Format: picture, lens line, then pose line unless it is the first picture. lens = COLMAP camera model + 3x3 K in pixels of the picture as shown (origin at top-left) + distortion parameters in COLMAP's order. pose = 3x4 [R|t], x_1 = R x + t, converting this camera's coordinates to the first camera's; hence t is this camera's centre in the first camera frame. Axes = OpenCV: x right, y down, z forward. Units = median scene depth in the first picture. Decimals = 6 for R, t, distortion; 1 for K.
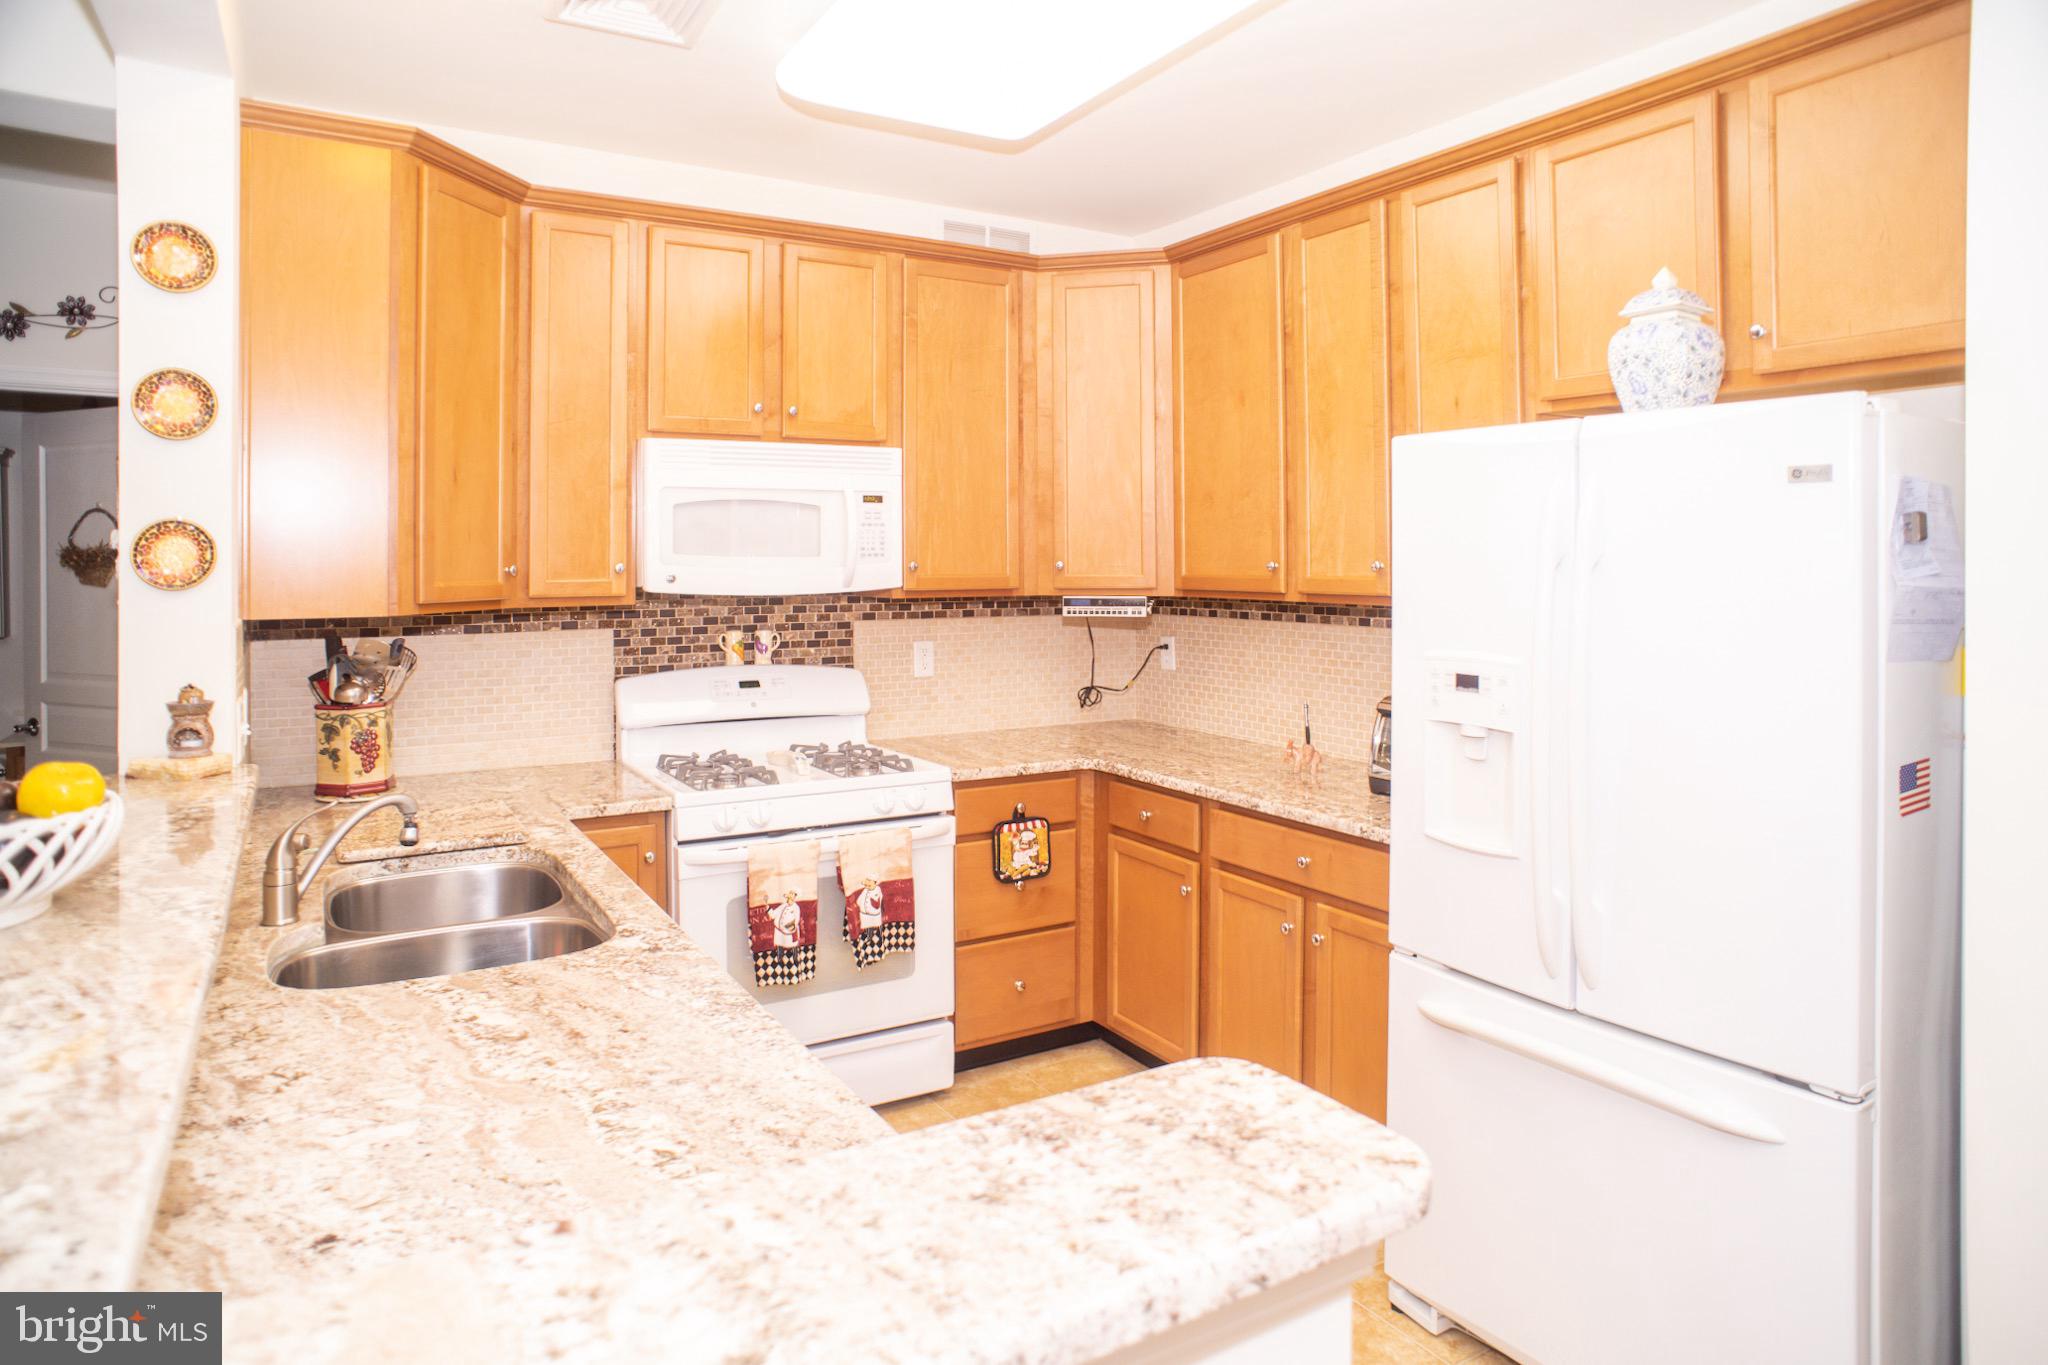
lens RADIAL K [[1286.8, 0, 1063.7], [0, 1286.8, 637.8], [0, 0, 1]] dist [-0.114584, 0.066987]
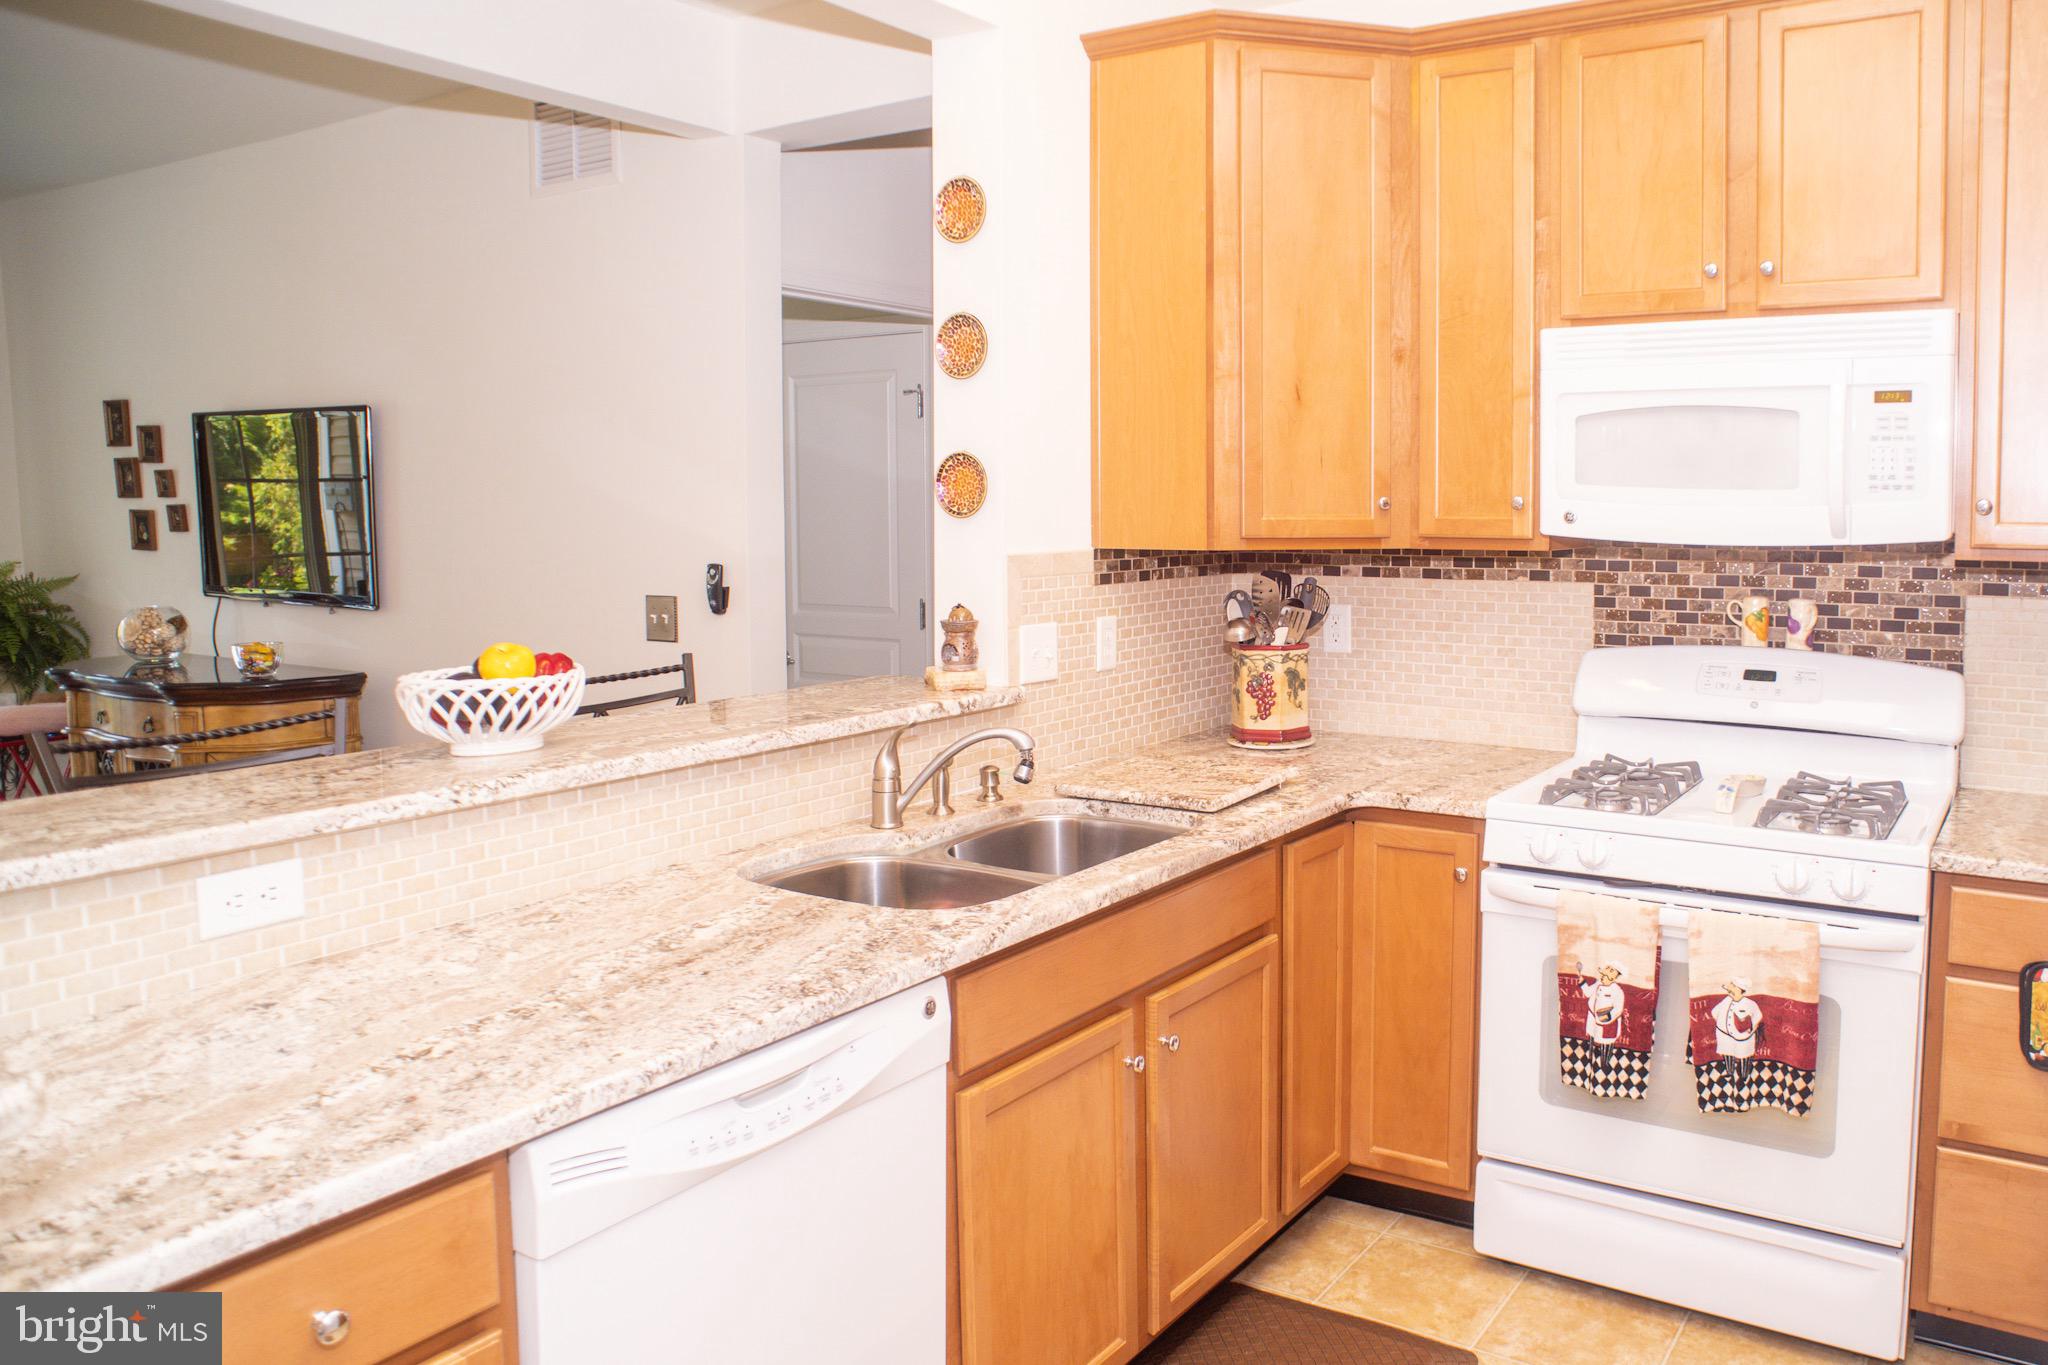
lens RADIAL K [[1515.3, 0, 1031.0], [0, 1515.3, 684.0], [0, 0, 1]] dist [-0.079611, 0.004643]
pose [[0.408749, 0.111897, -0.905761, 0.342079], [-0.057268, 0.993644, 0.096910, -0.015256], [0.910848, 0.012259, 0.412560, 0.329707]]
